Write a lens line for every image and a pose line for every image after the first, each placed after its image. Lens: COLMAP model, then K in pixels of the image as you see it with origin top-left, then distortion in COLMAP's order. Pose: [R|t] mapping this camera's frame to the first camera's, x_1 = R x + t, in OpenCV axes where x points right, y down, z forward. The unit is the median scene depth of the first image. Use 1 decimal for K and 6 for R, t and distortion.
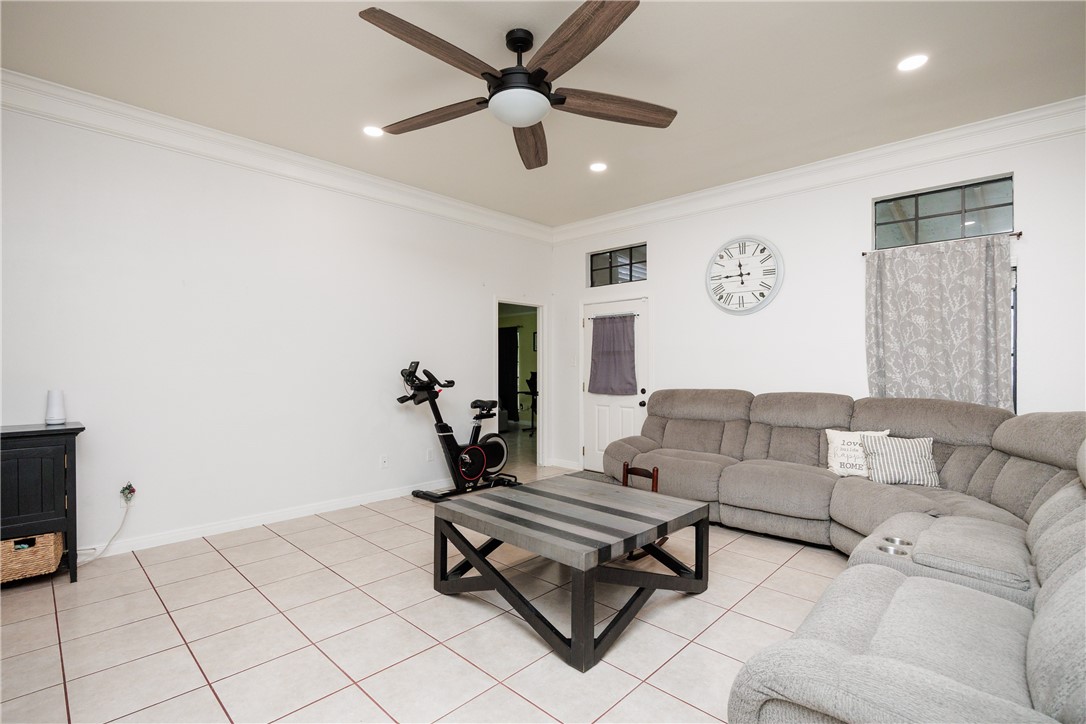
lens RADIAL K [[498.6, 0, 542.0], [0, 498.6, 365.5], [0, 0, 1]] dist [-0.015530, 0.000684]
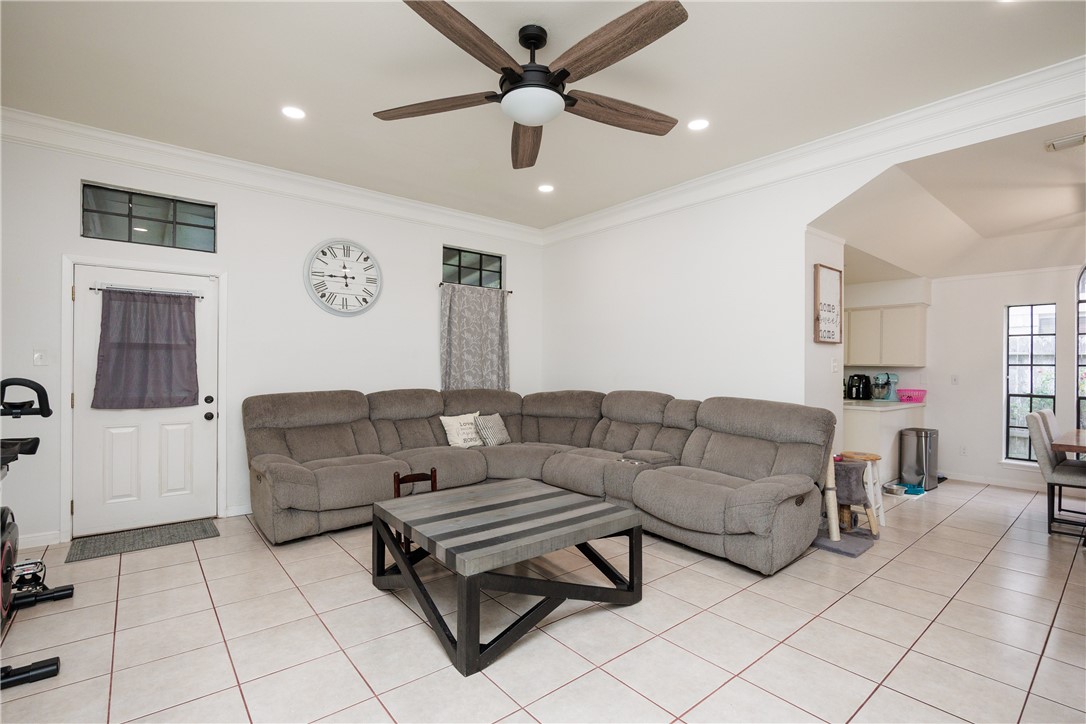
lens RADIAL K [[498.6, 0, 534.5], [0, 498.6, 366.6], [0, 0, 1]] dist [-0.015530, 0.000684]
pose [[0.131314, -0.003452, 0.991335, -0.568190], [-0.010796, 0.999930, 0.004912, -0.008944], [-0.991282, -0.011347, 0.131267, 0.491950]]
